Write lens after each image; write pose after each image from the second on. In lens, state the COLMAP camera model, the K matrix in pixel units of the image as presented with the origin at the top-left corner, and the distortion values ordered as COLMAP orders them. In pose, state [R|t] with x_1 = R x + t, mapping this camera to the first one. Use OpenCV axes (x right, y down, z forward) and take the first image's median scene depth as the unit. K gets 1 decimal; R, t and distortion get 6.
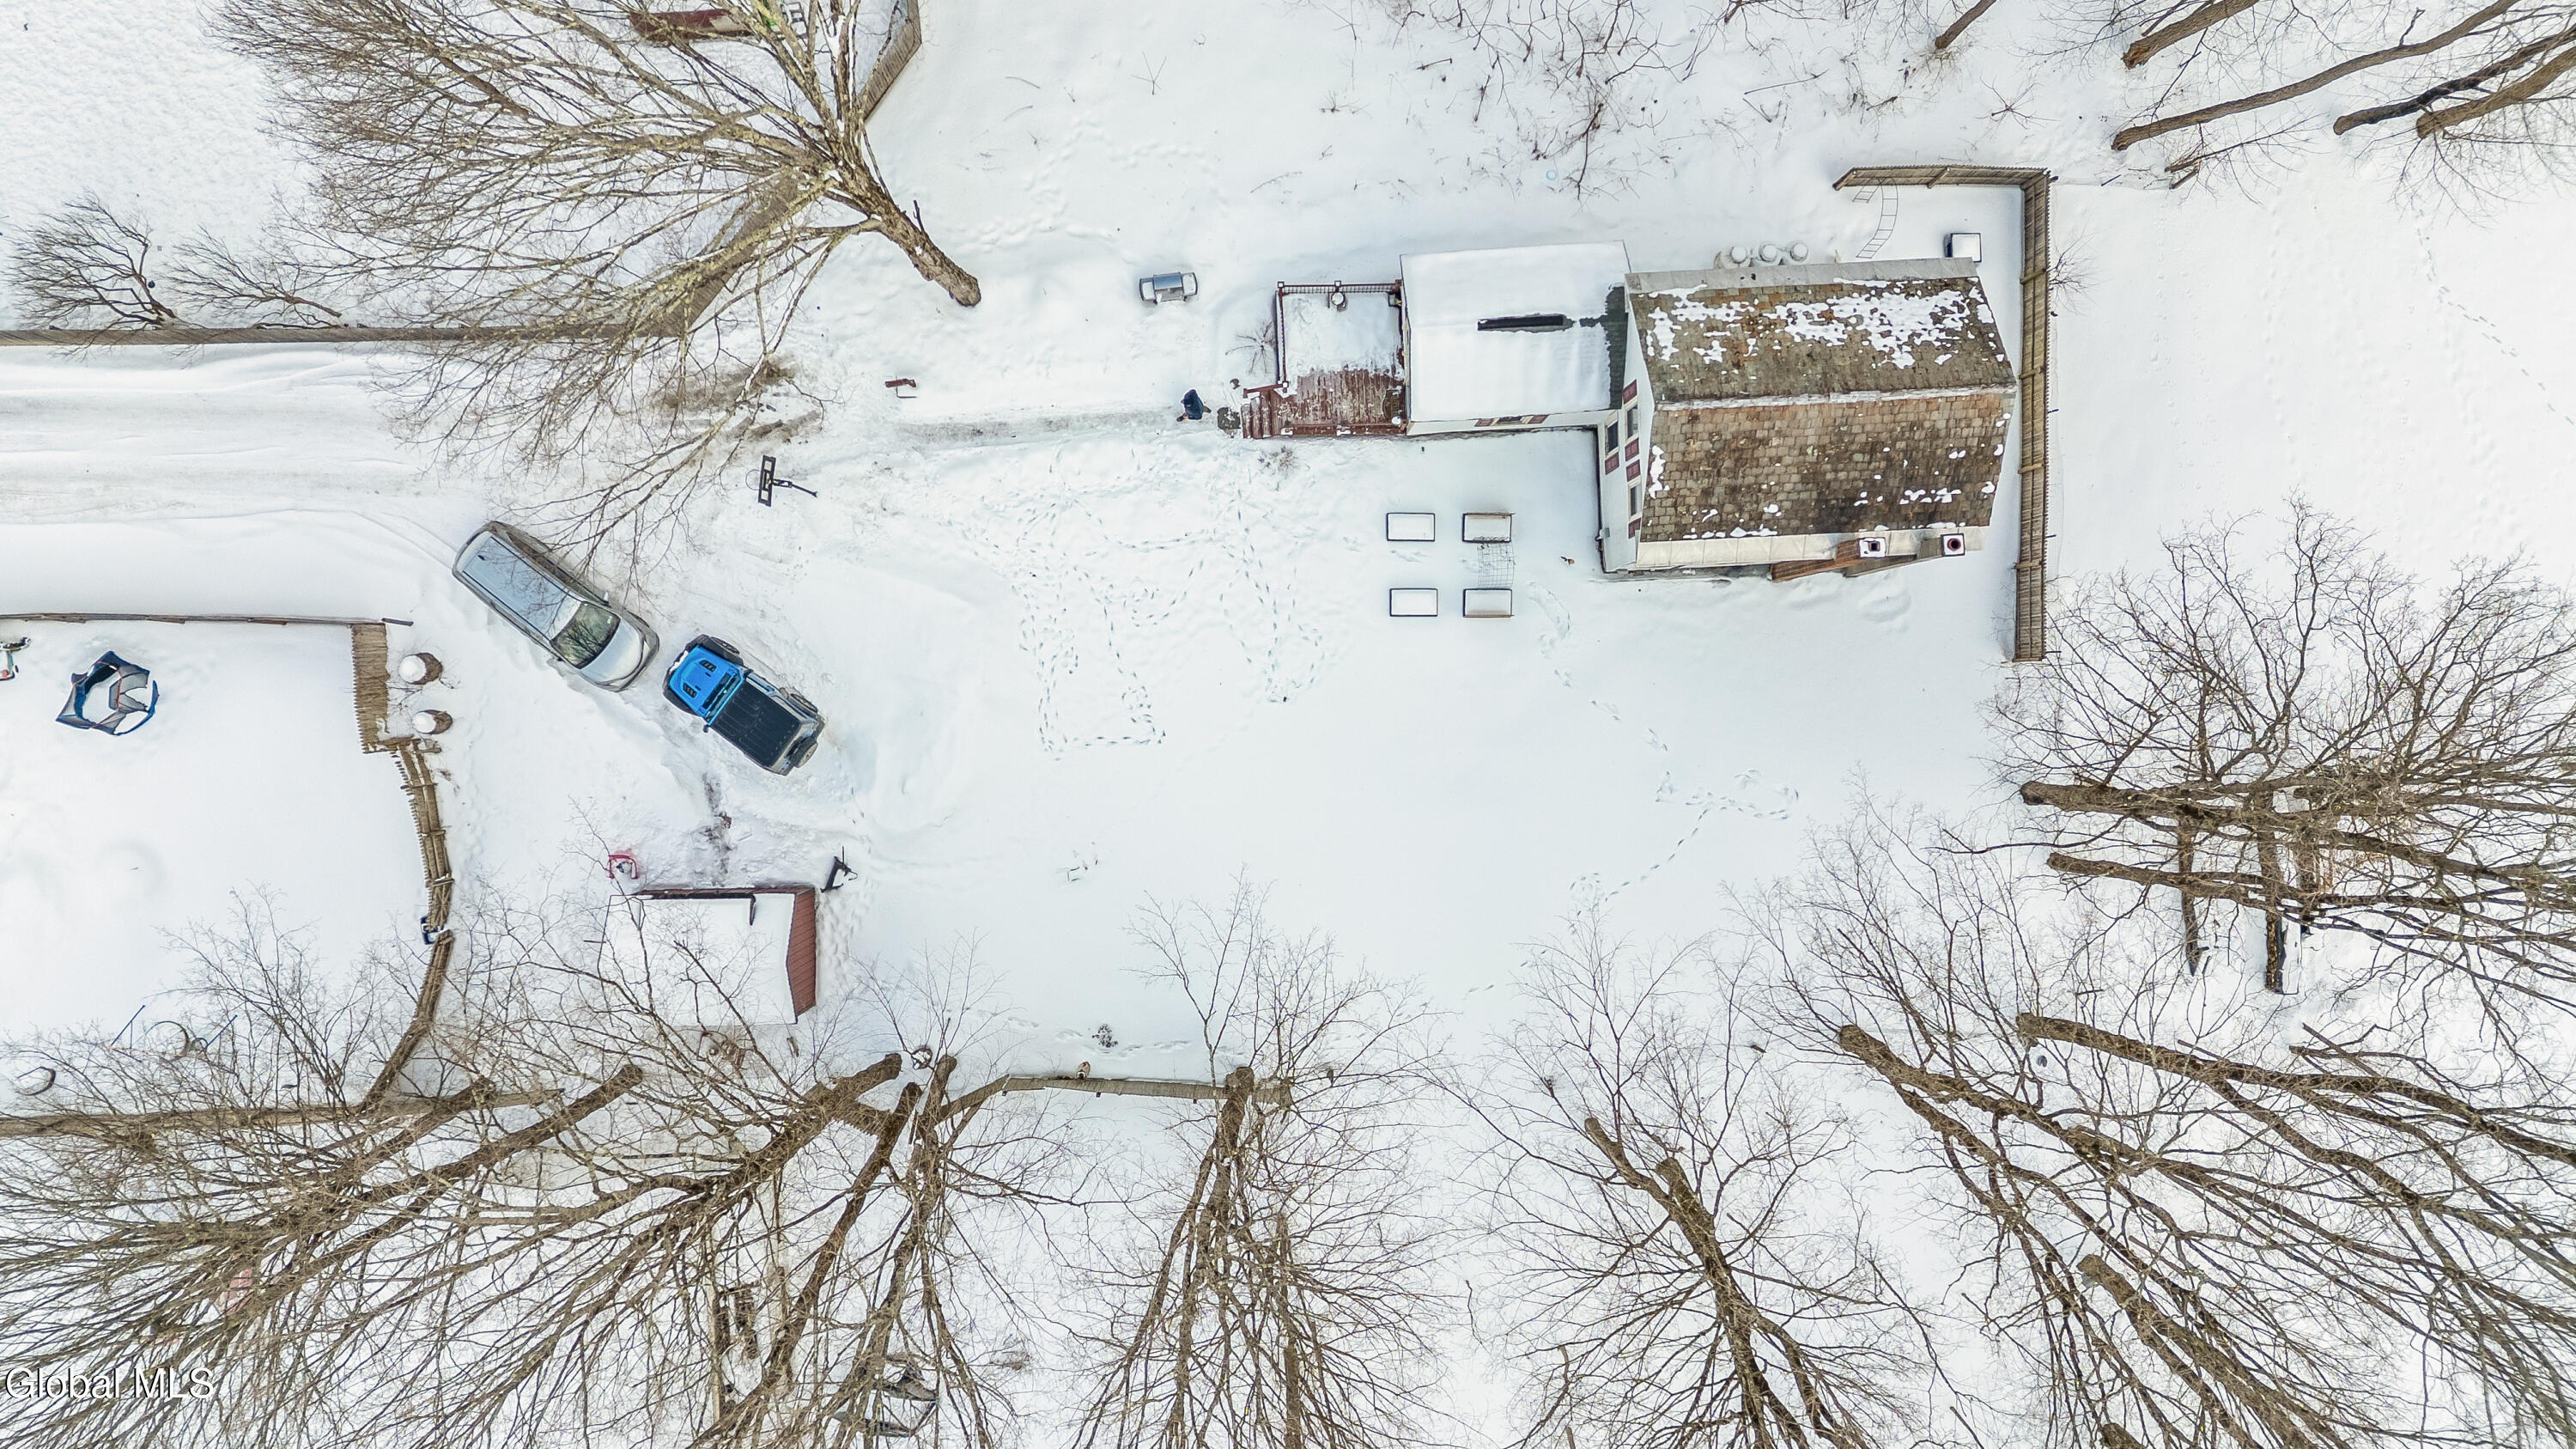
lens RADIAL K [[1790.0, 0, 1230.3], [0, 1790.0, 733.0], [0, 0, 1]] dist [0.112298, -0.132403]
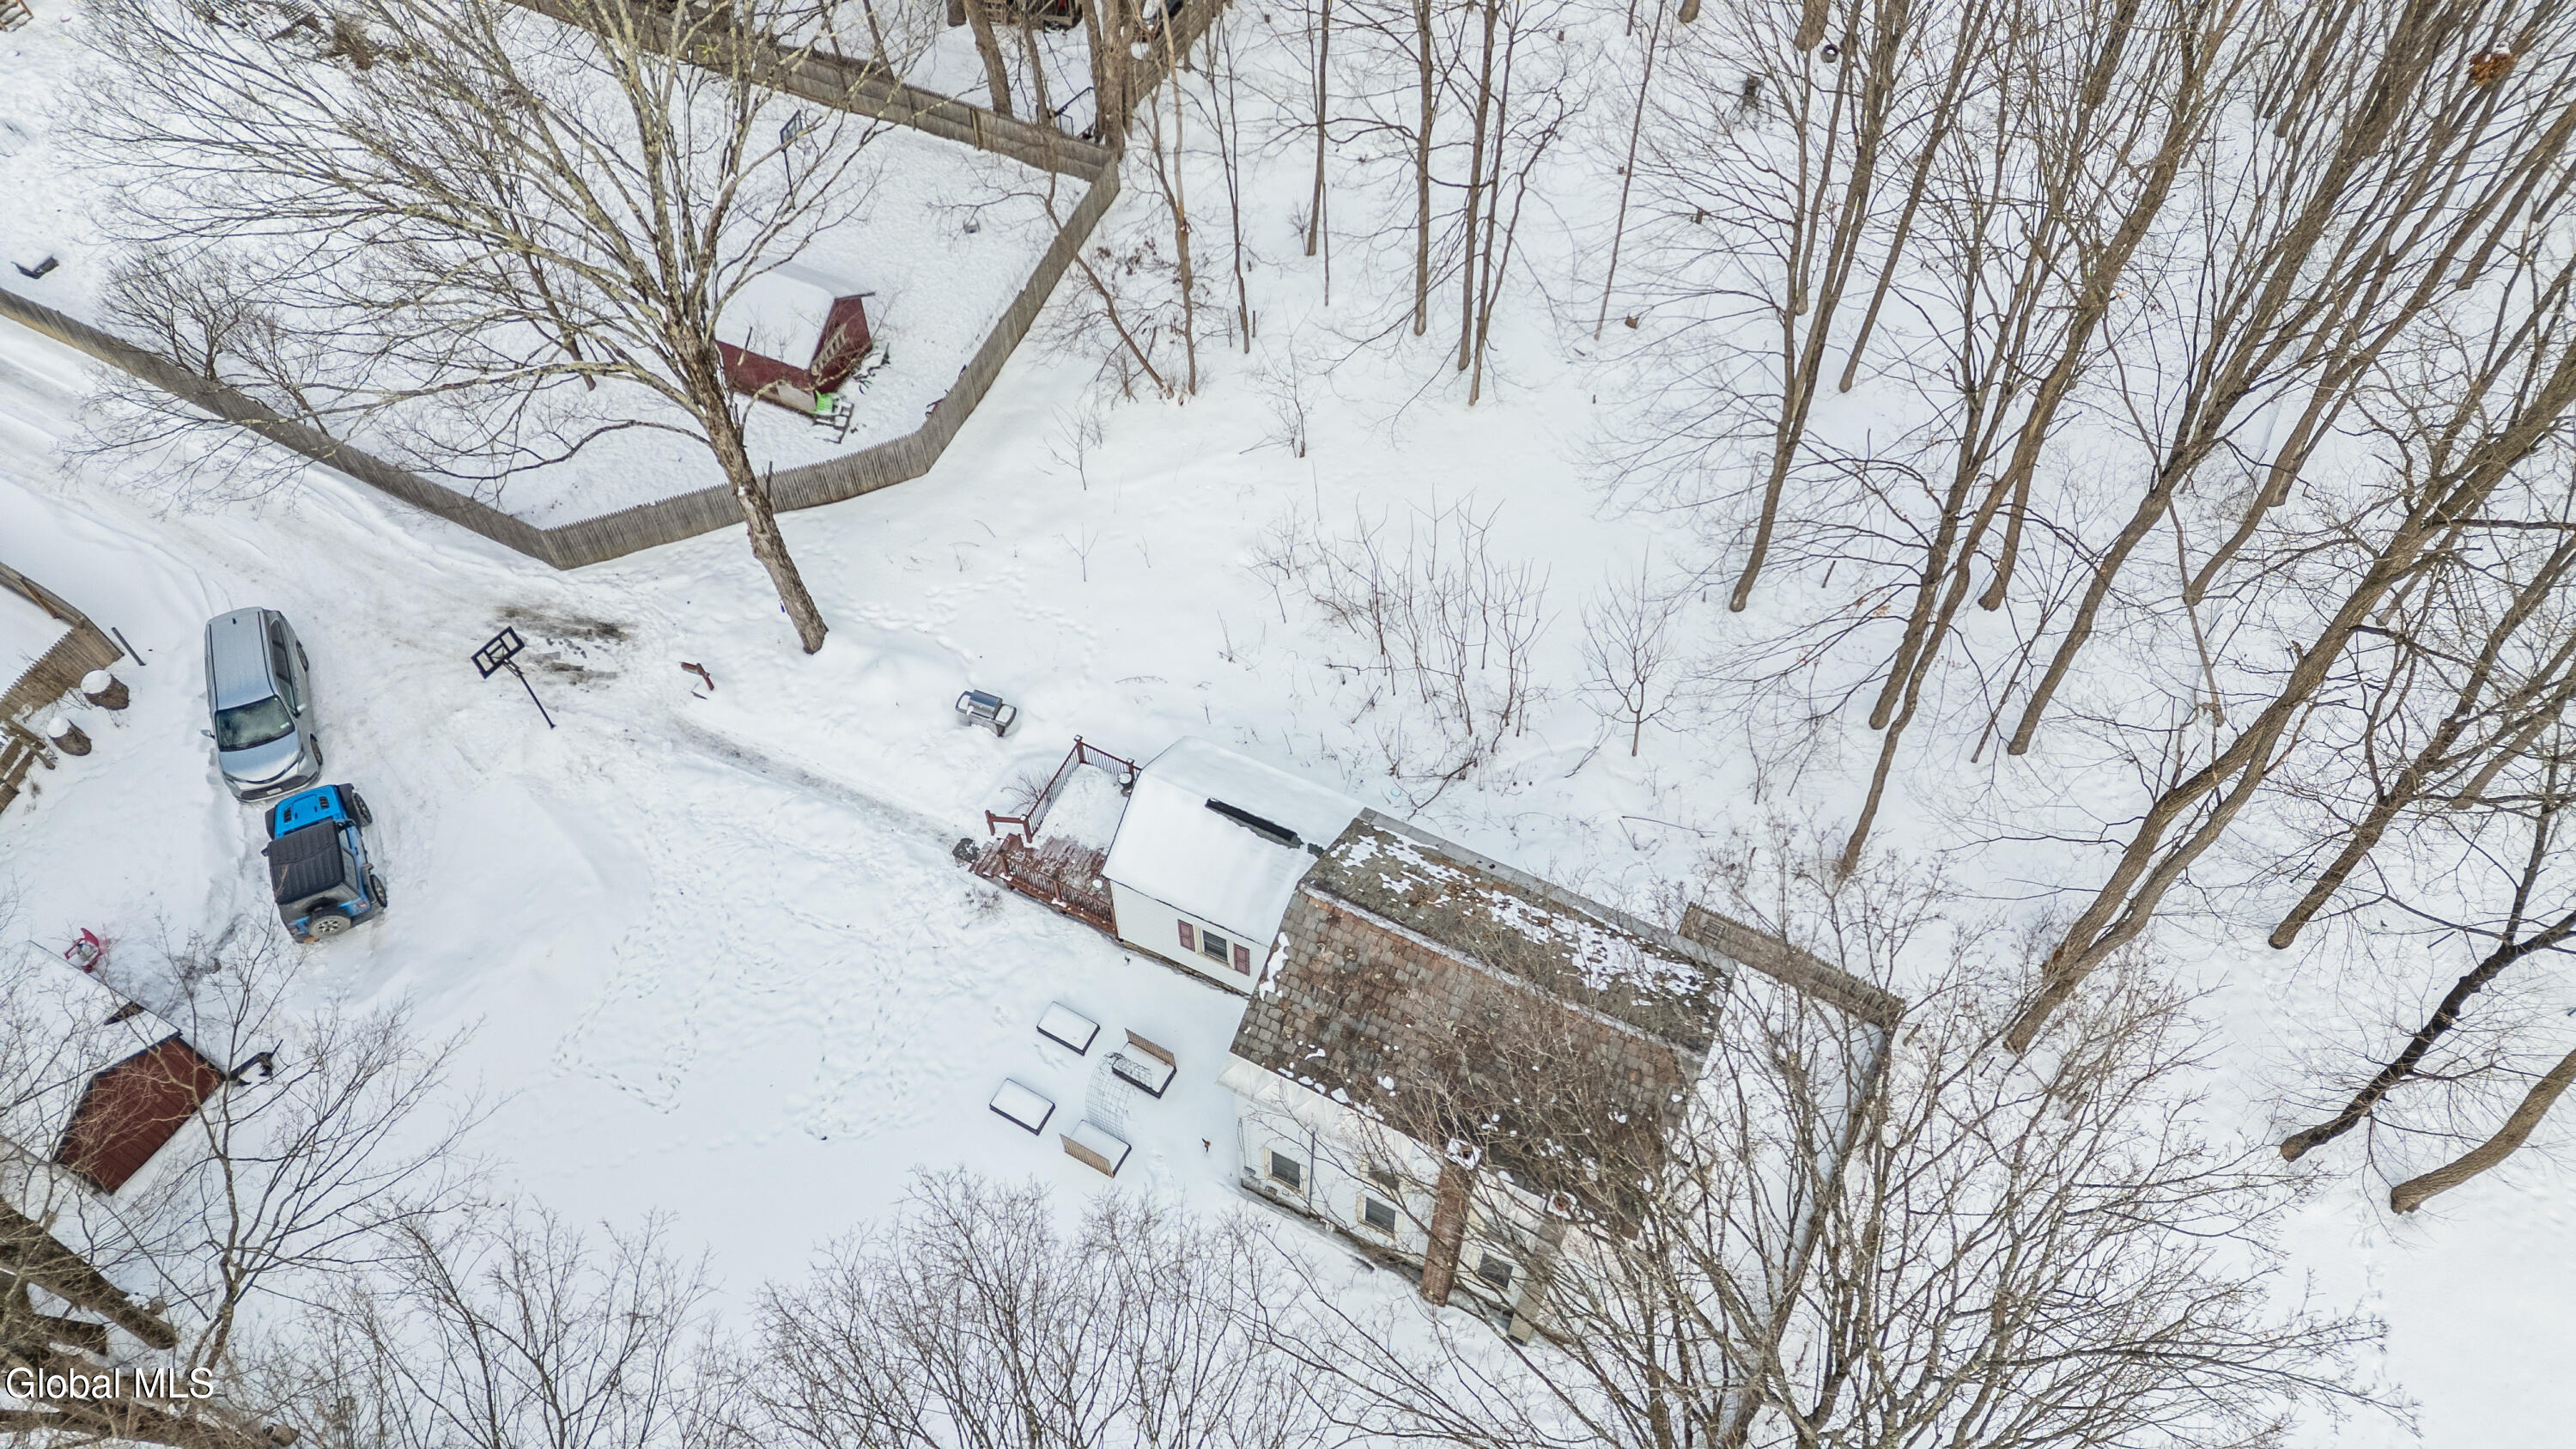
lens RADIAL K [[1790.0, 0, 1230.3], [0, 1790.0, 733.0], [0, 0, 1]] dist [0.112298, -0.132403]
pose [[0.870371, 0.402596, -0.283497, 0.352550], [-0.492394, 0.713379, -0.498637, 0.170341], [0.001491, 0.573591, 0.819140, 0.232985]]
